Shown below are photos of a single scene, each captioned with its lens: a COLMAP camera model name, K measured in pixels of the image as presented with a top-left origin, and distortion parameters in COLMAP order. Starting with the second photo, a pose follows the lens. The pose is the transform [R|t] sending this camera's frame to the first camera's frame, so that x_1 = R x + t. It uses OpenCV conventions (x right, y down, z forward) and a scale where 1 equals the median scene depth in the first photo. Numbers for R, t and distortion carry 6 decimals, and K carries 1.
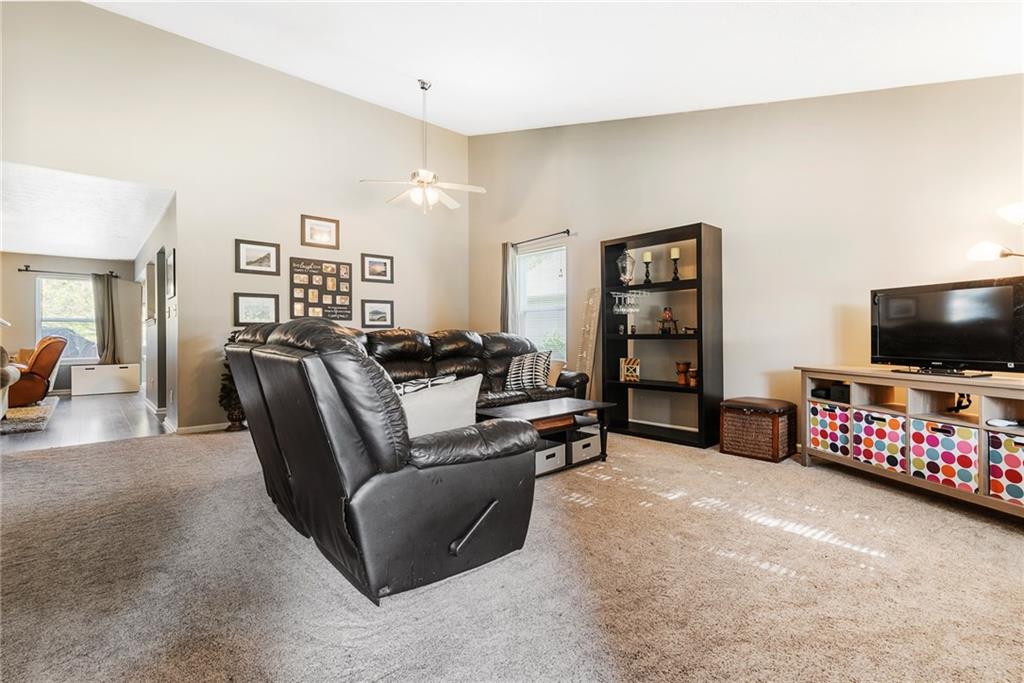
lens RADIAL K [[473.2, 0, 513.5], [0, 473.2, 337.9], [0, 0, 1]] dist [0.003950, 0.001437]
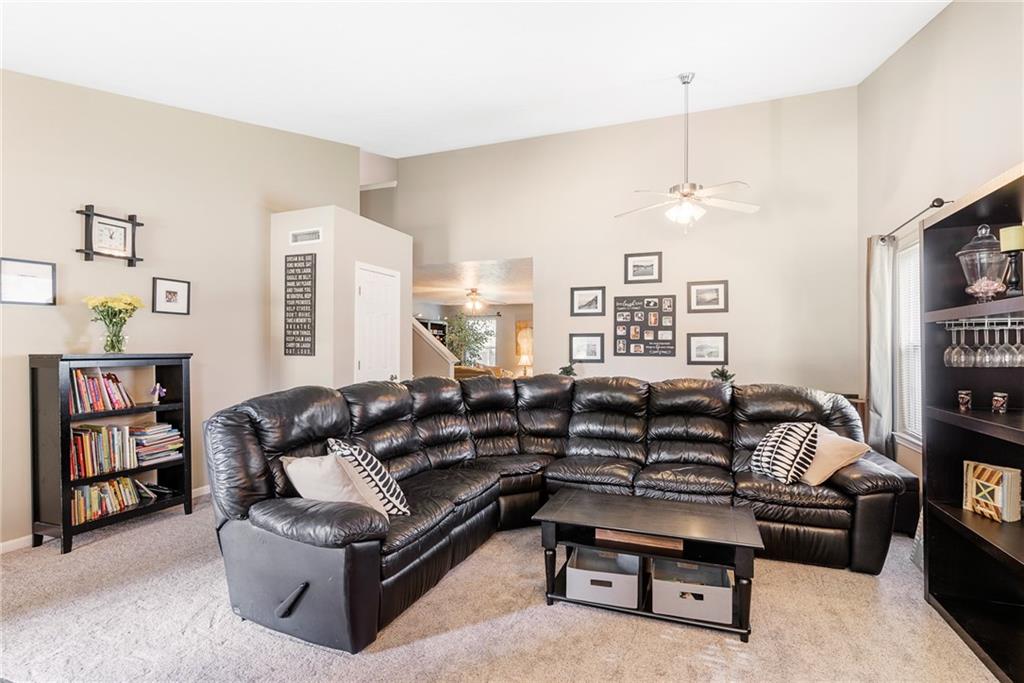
lens RADIAL K [[473.2, 0, 515.5], [0, 473.2, 346.0], [0, 0, 1]] dist [0.003950, 0.001437]
pose [[0.462462, -0.003022, -0.886634, 0.353468], [-0.008220, 0.999937, -0.007696, -0.050600], [0.886601, 0.010847, 0.462407, 0.312998]]
